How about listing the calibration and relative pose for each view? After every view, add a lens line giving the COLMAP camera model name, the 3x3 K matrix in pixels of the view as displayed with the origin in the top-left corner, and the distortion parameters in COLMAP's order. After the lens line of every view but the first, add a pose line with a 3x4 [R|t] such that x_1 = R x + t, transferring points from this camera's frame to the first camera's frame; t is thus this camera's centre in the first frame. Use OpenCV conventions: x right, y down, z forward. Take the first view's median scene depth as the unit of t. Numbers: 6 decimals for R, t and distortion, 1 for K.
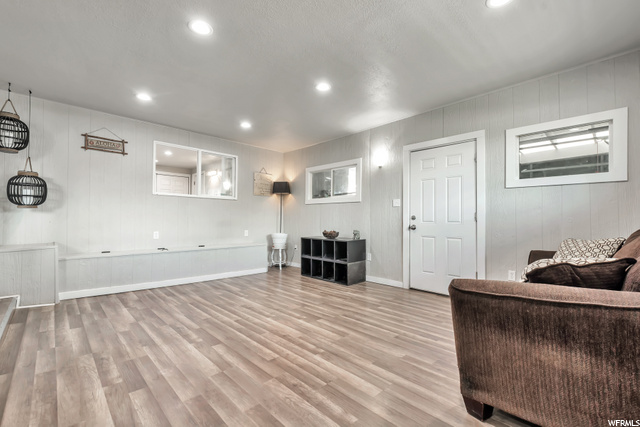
lens RADIAL K [[296.9, 0, 317.0], [0, 296.9, 214.7], [0, 0, 1]] dist [0.011840, -0.001020]
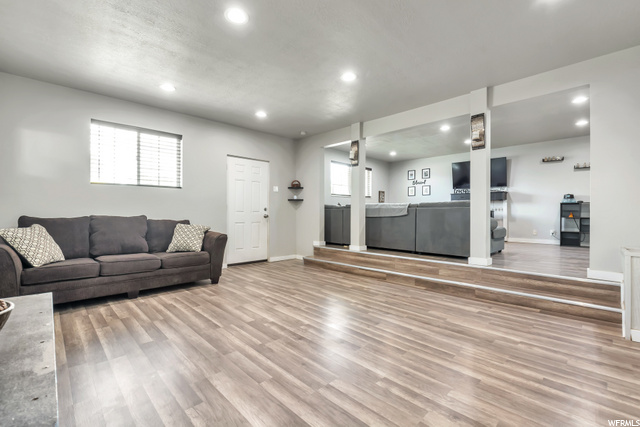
lens RADIAL K [[296.9, 0, 316.9], [0, 296.9, 213.4], [0, 0, 1]] dist [0.011840, -0.001020]
pose [[-0.999905, -0.006207, -0.012306, -0.193715], [-0.006003, 0.999845, -0.016574, 0.037827], [0.012407, -0.016498, -0.999787, 2.046190]]
